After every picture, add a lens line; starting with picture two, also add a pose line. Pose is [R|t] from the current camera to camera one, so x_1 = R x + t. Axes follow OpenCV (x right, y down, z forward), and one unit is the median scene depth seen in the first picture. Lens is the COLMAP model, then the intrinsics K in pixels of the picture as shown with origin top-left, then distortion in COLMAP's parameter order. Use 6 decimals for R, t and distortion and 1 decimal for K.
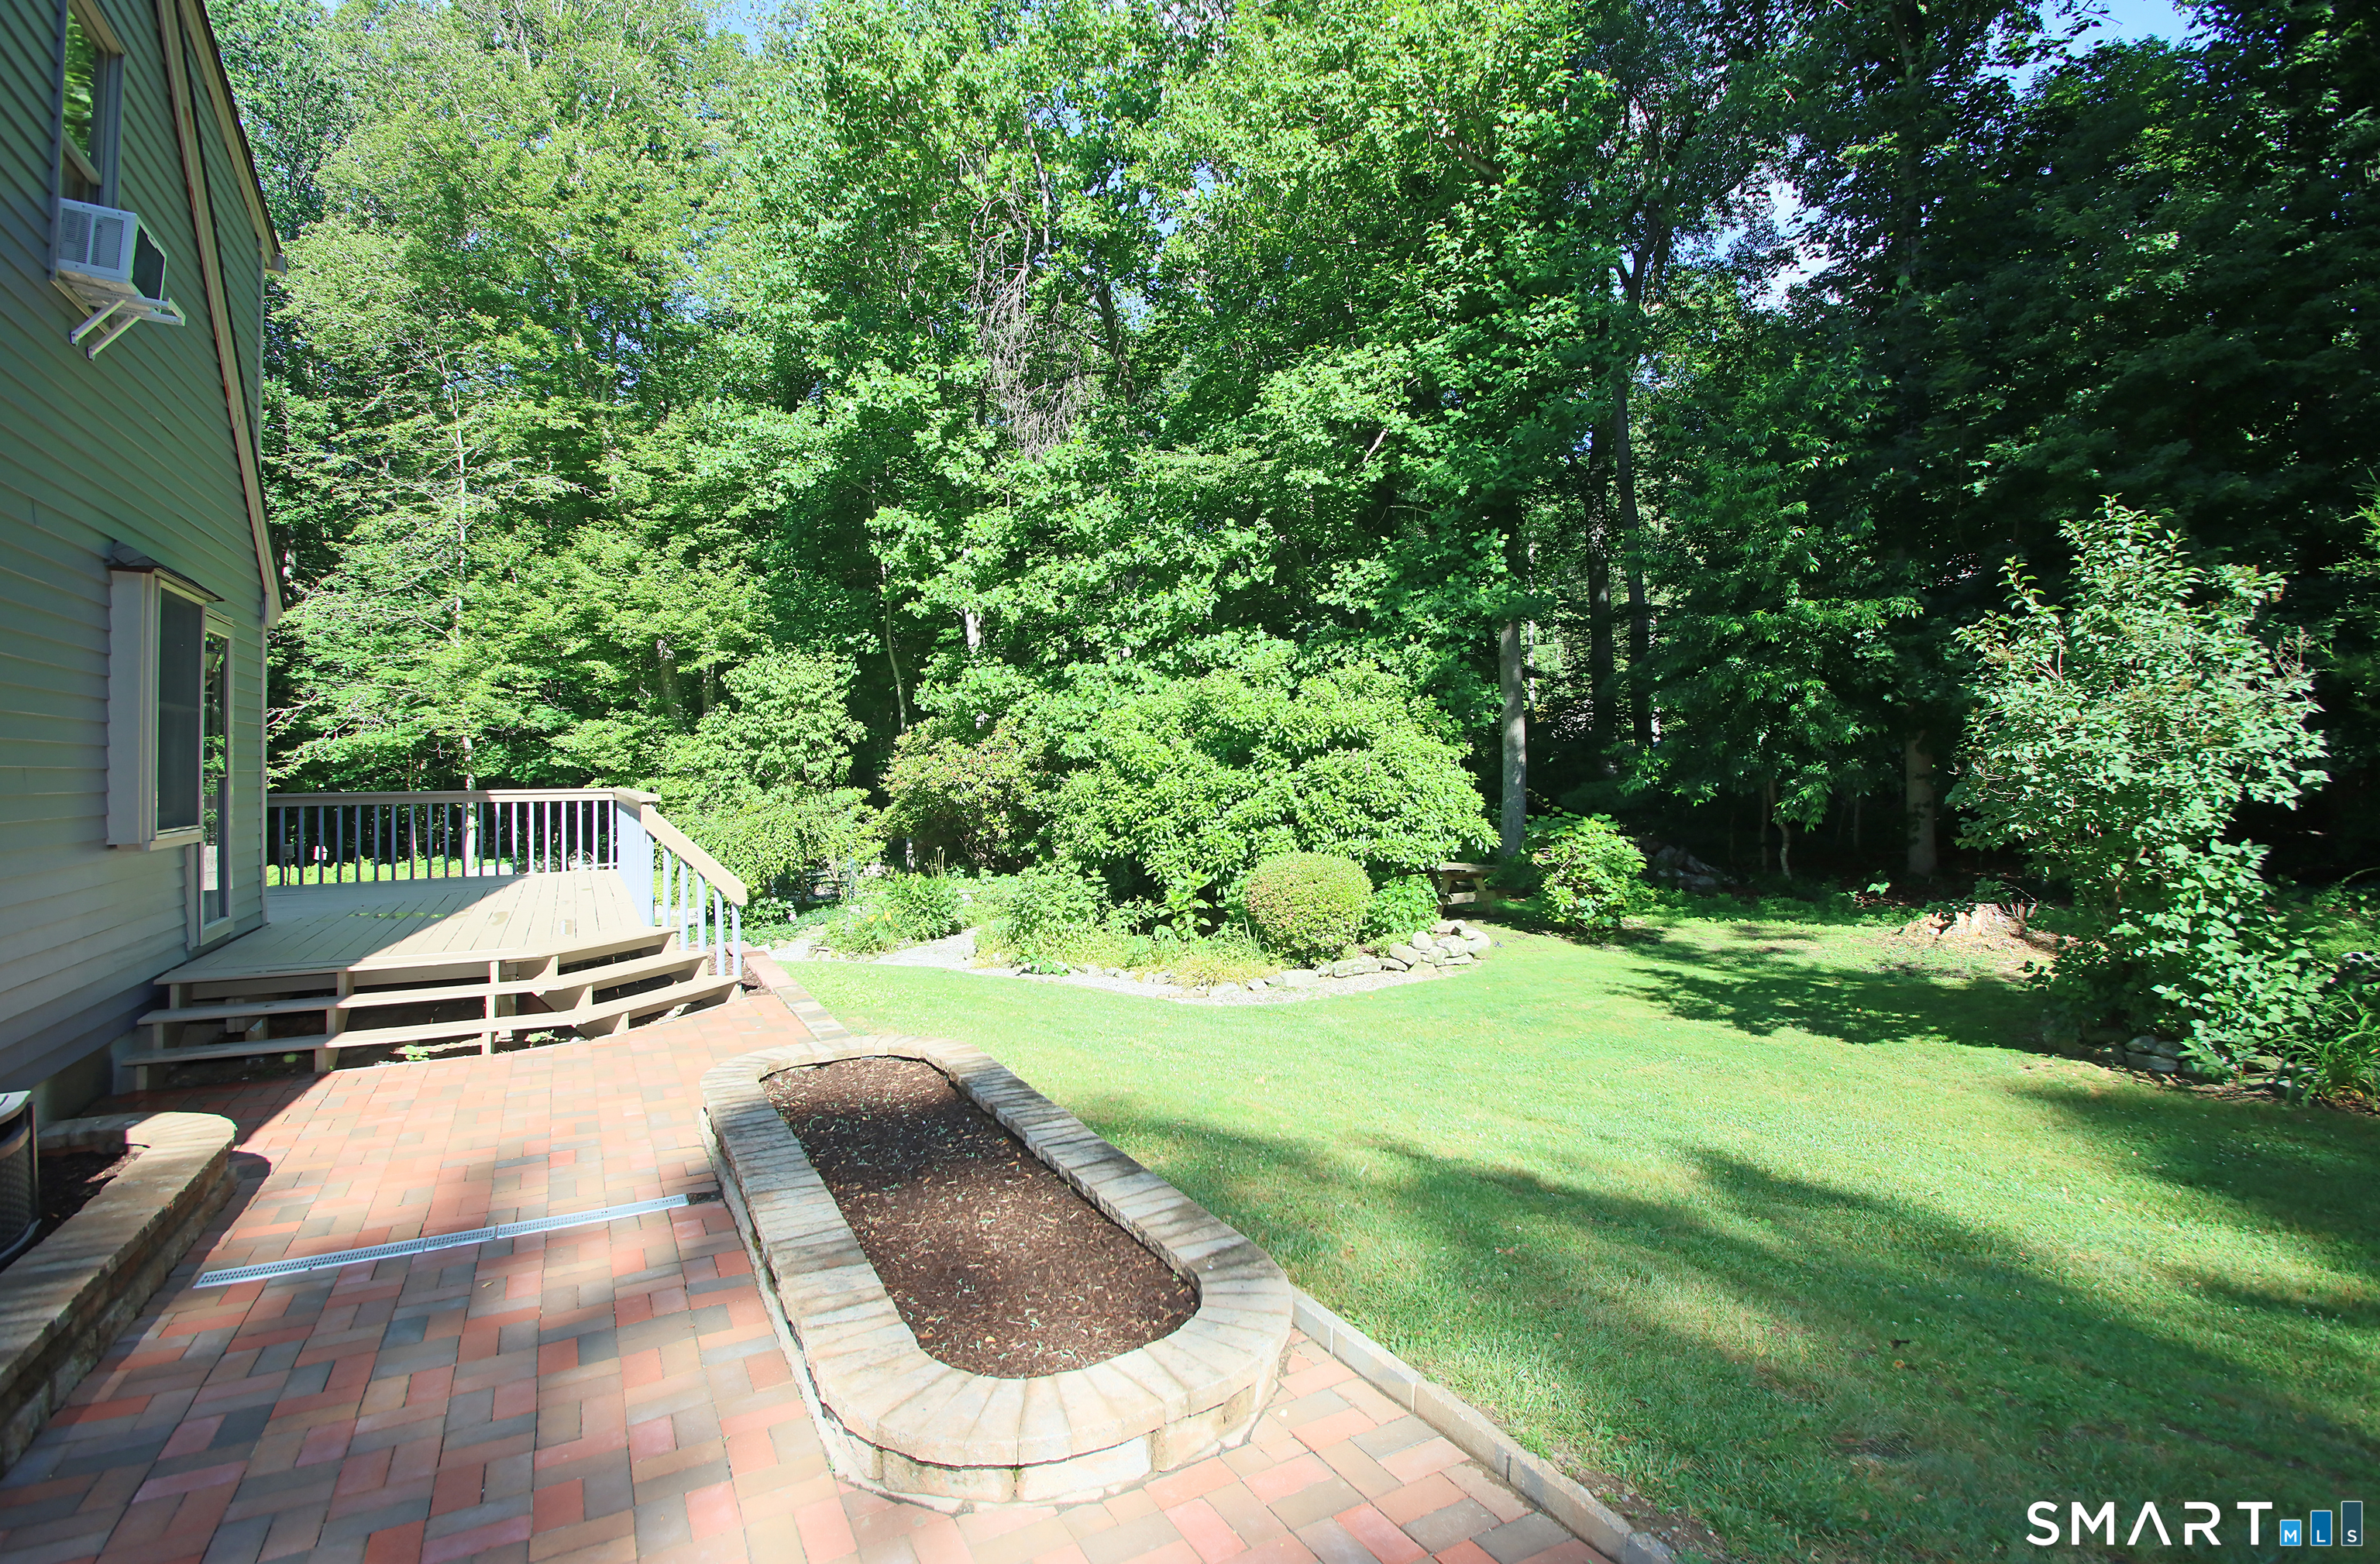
lens RADIAL K [[1095.0, 0, 1211.6], [0, 1095.0, 757.9], [0, 0, 1]] dist [0.014643, -0.017130]
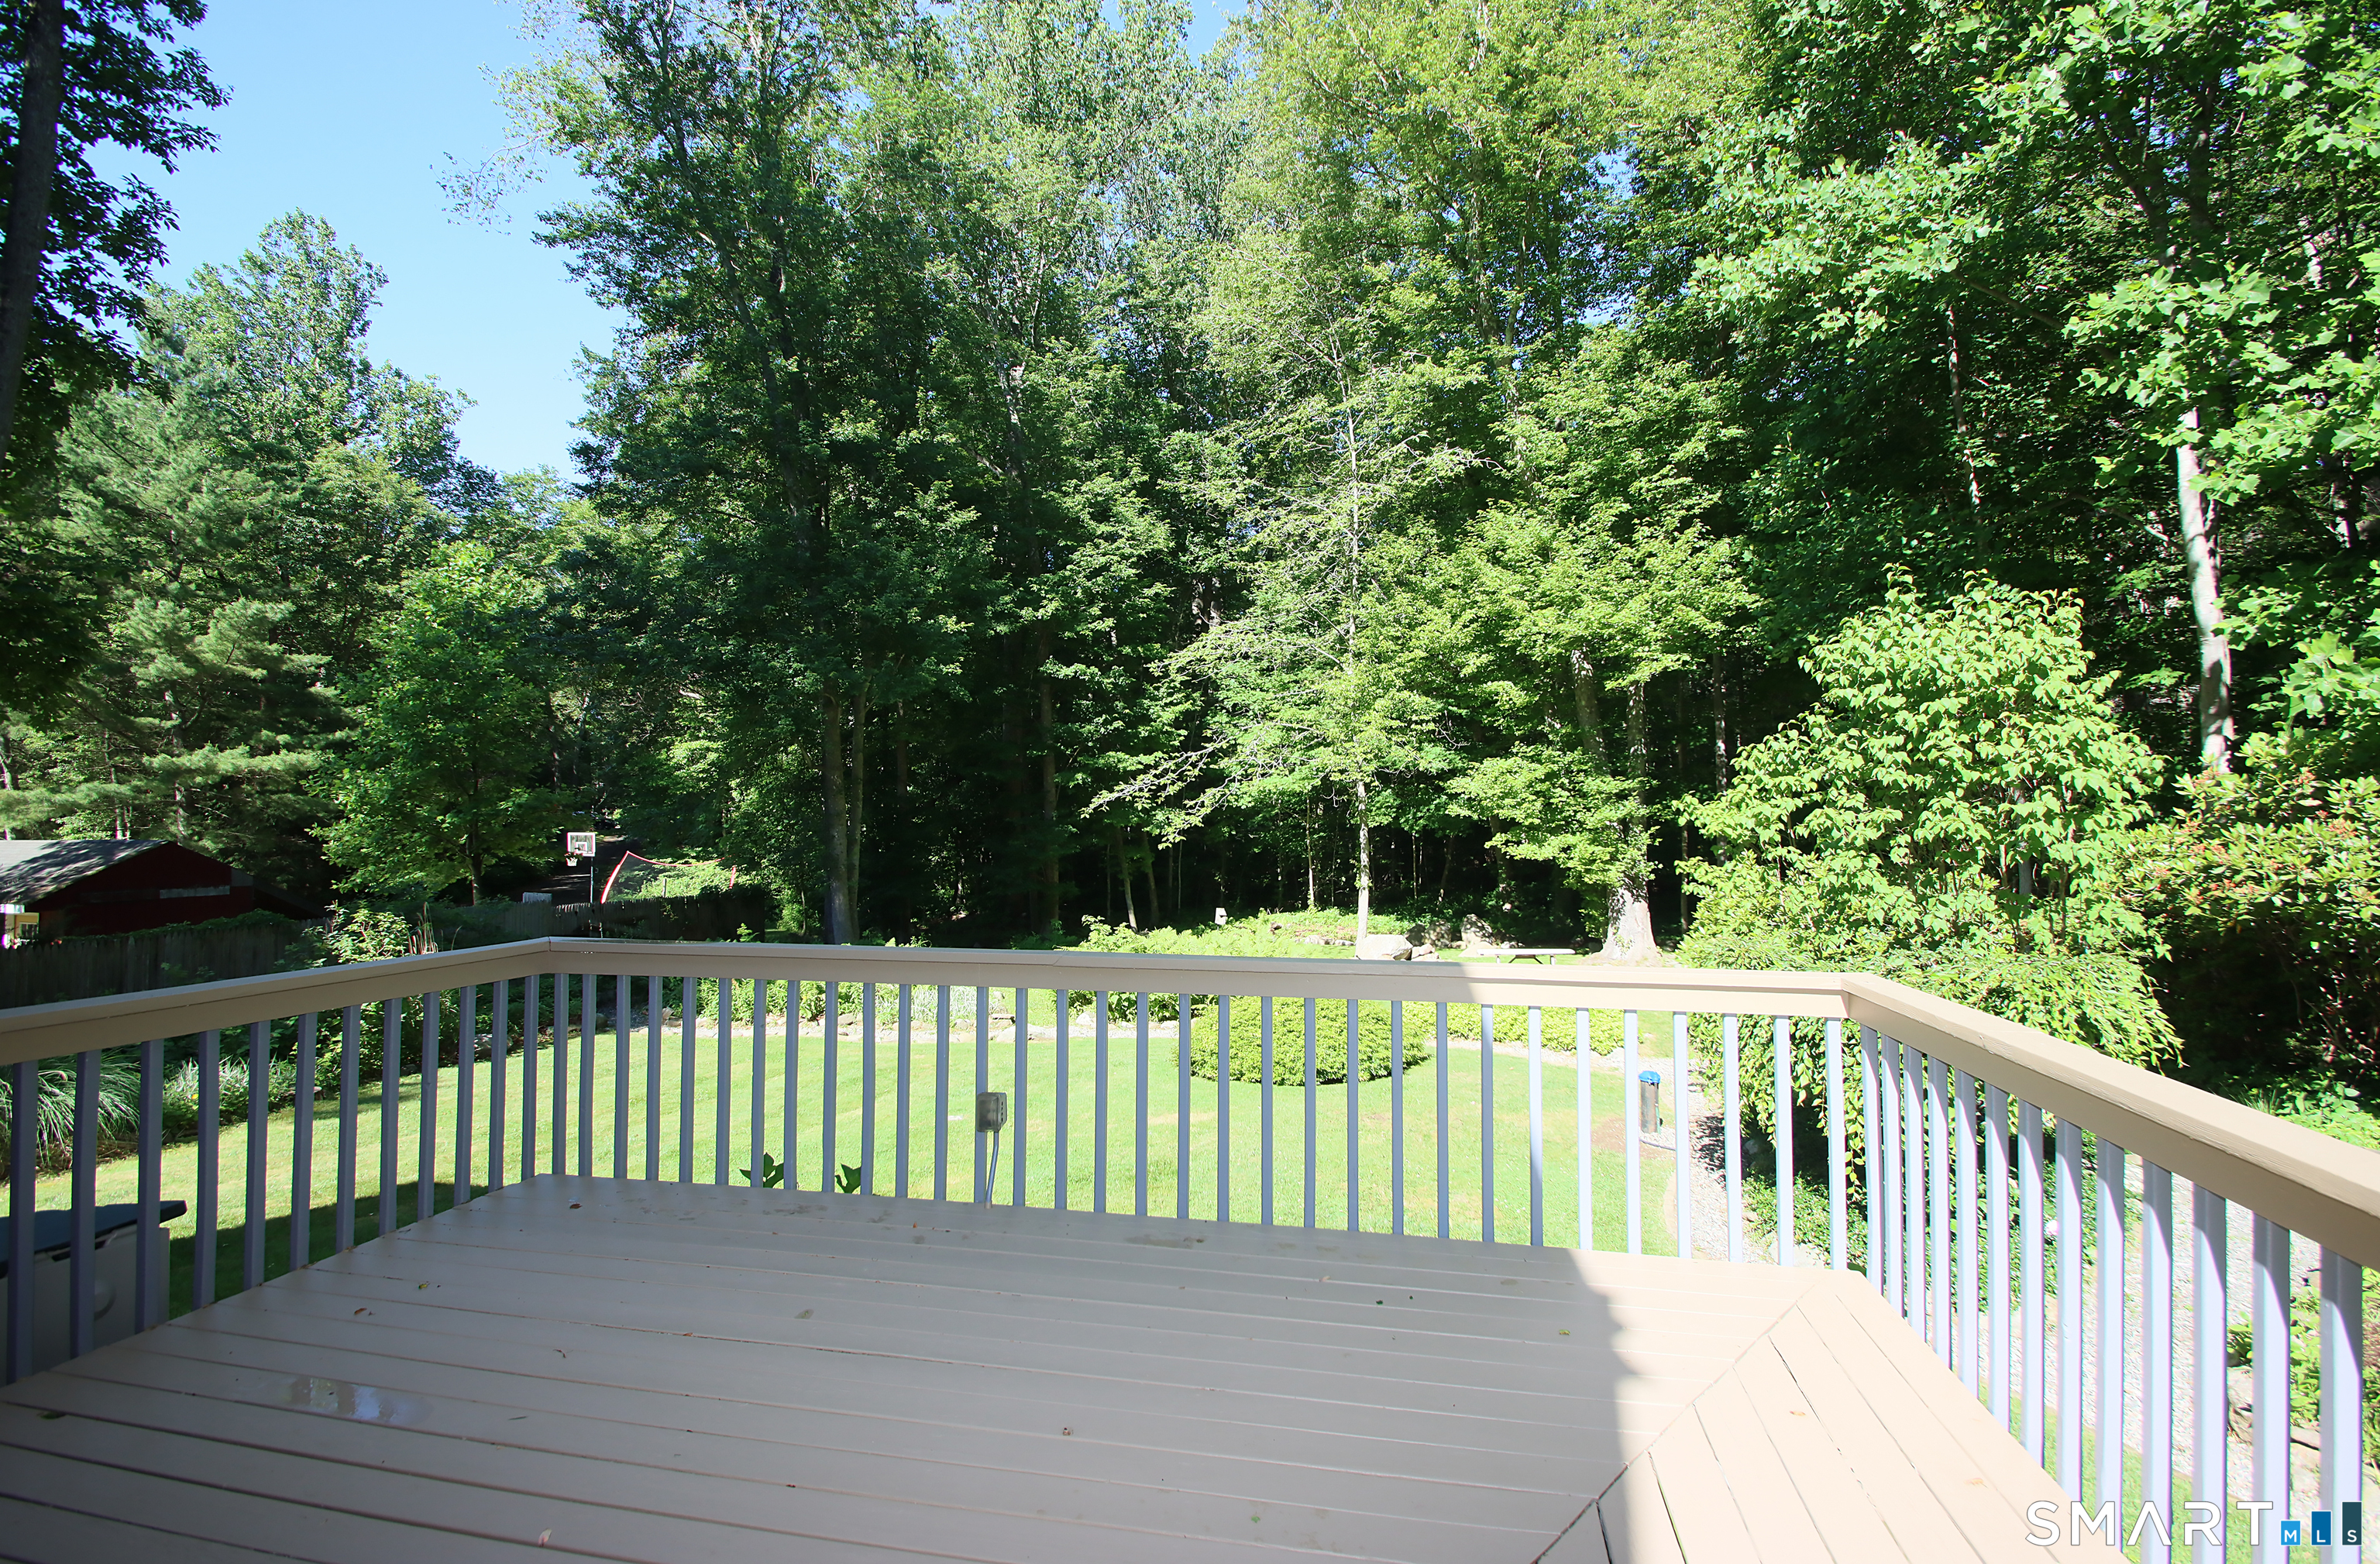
lens RADIAL K [[1095.0, 0, 1213.4], [0, 1095.0, 770.8], [0, 0, 1]] dist [0.014643, -0.017130]
pose [[0.751507, -0.013409, -0.659588, -0.272514], [-0.001570, 0.999754, -0.022113, -0.010846], [0.659723, 0.017653, 0.751302, 0.385790]]
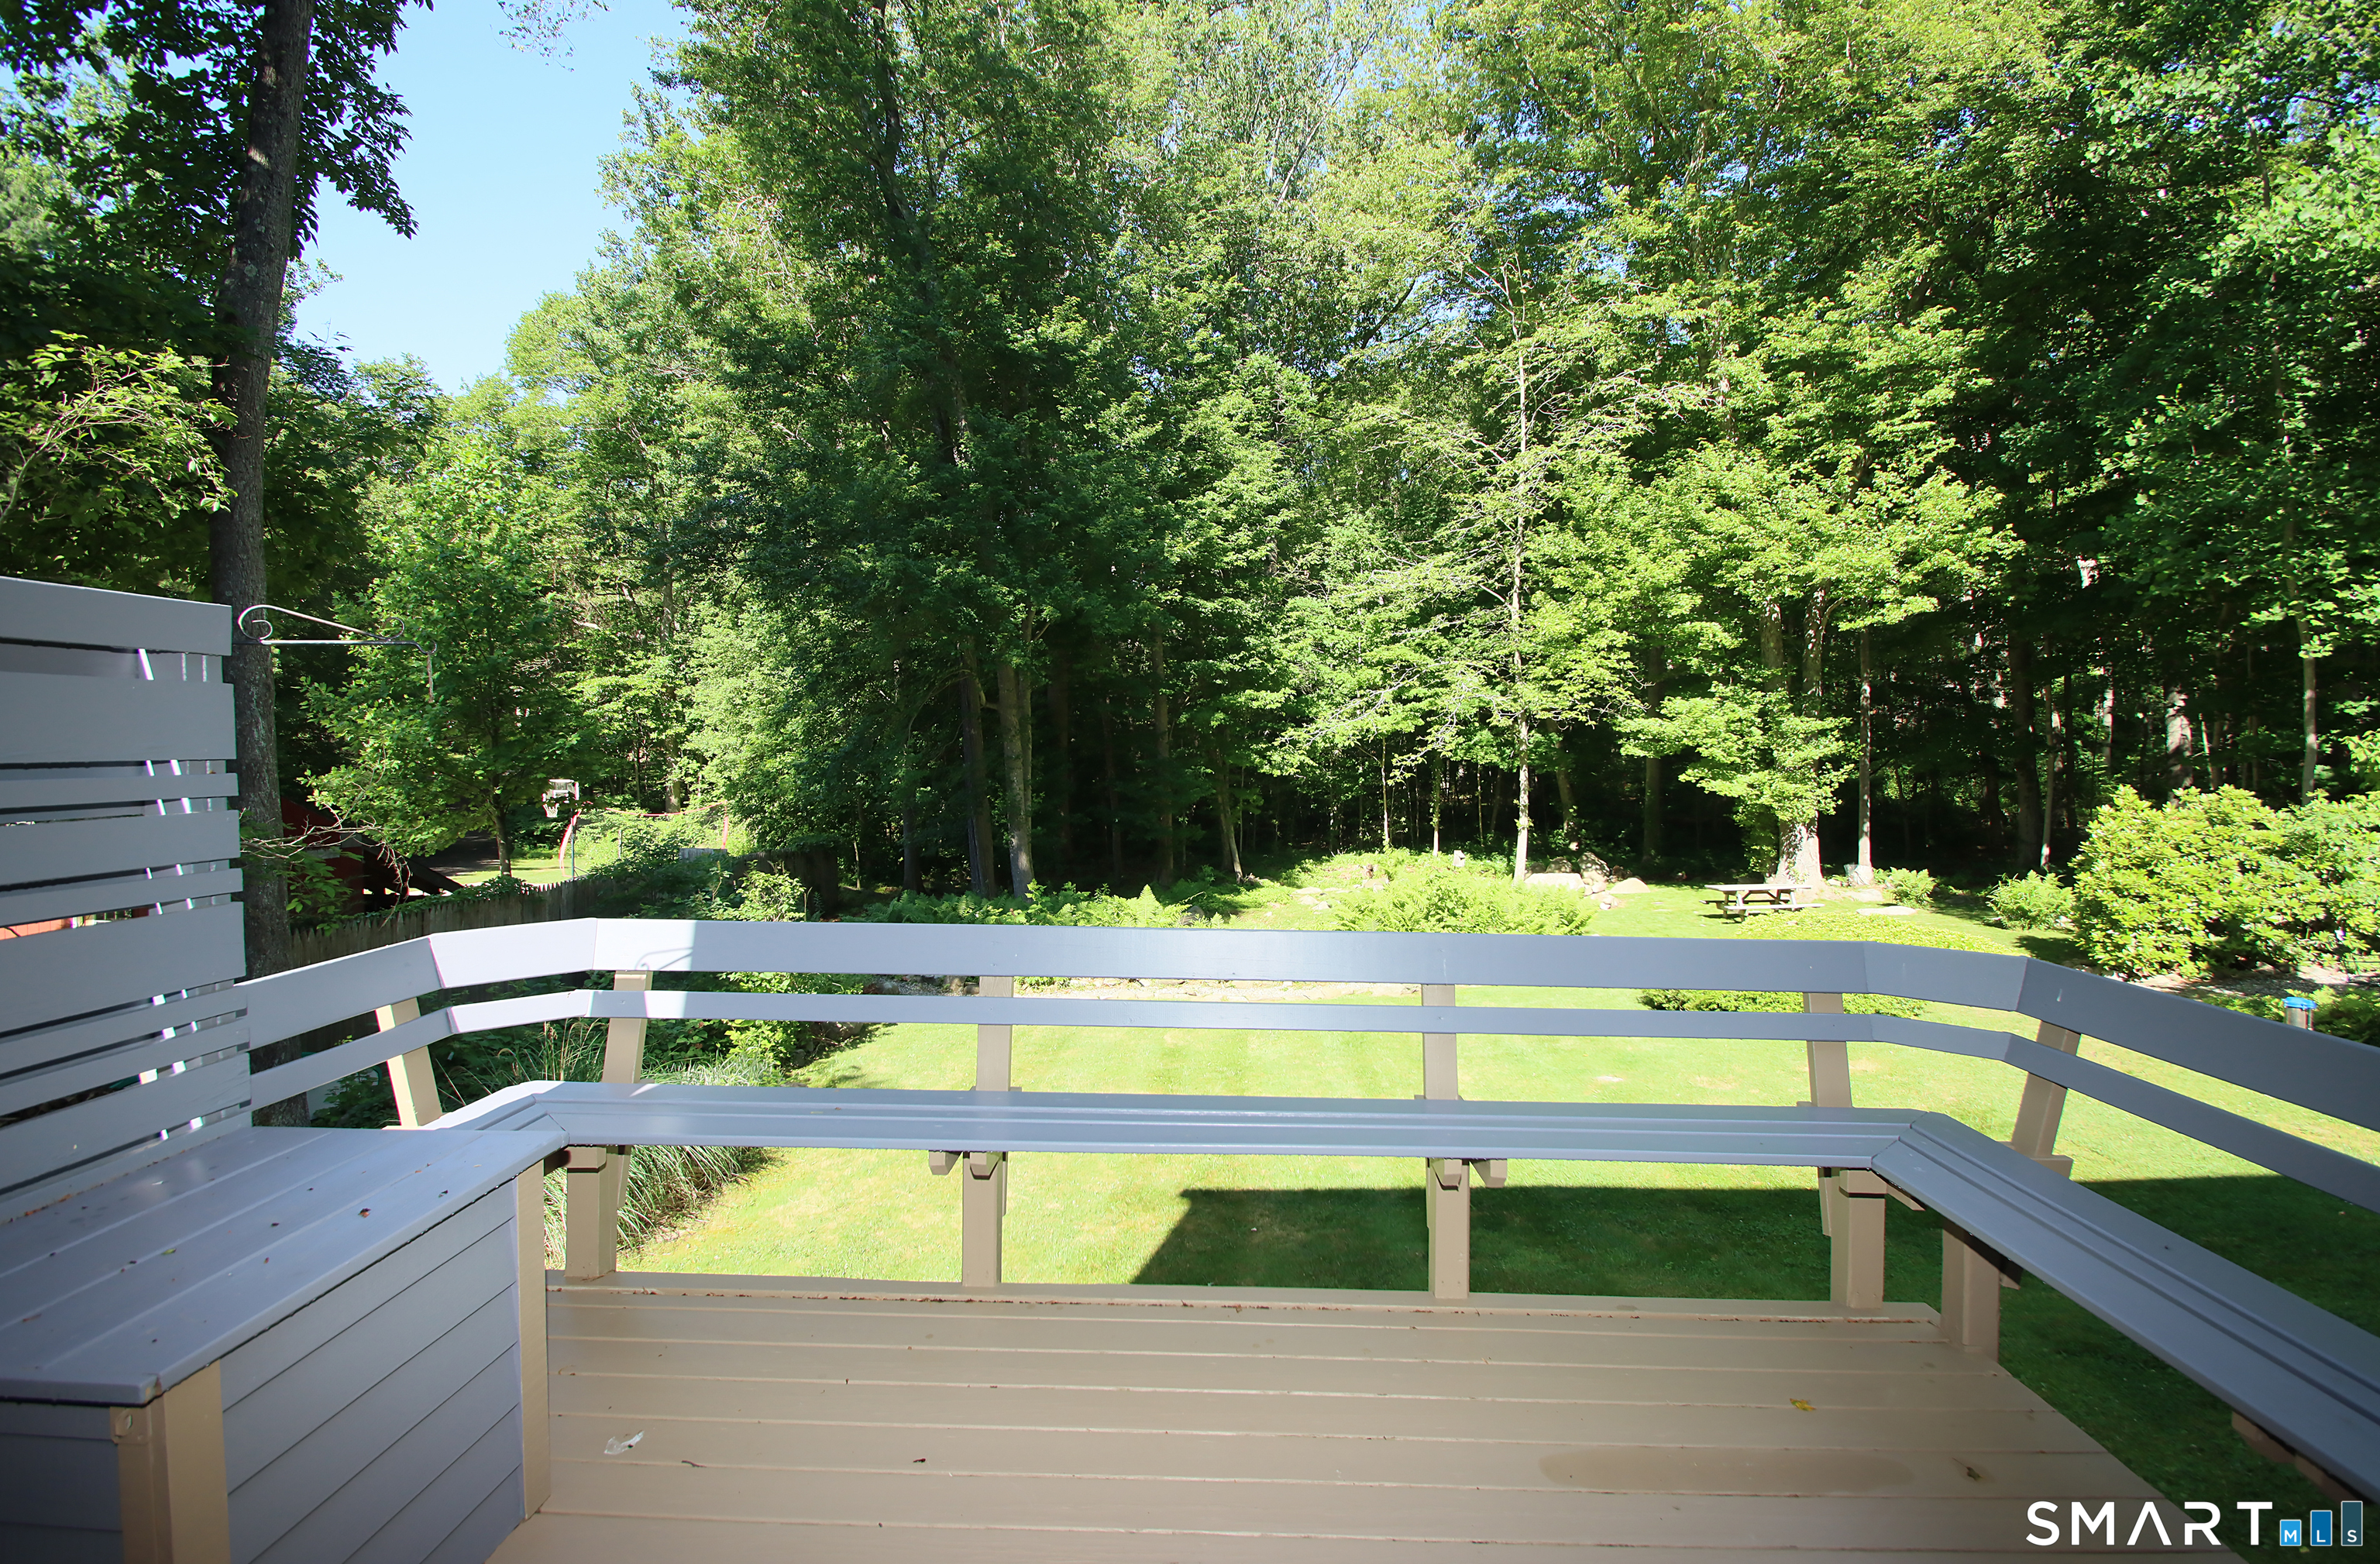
lens RADIAL K [[1095.0, 0, 1179.2], [0, 1095.0, 777.0], [0, 0, 1]] dist [0.014643, -0.017130]
pose [[0.847542, 0.020298, -0.530340, -0.617556], [-0.001644, 0.999364, 0.035622, -0.006973], [0.530725, -0.029320, 0.847036, 0.184660]]
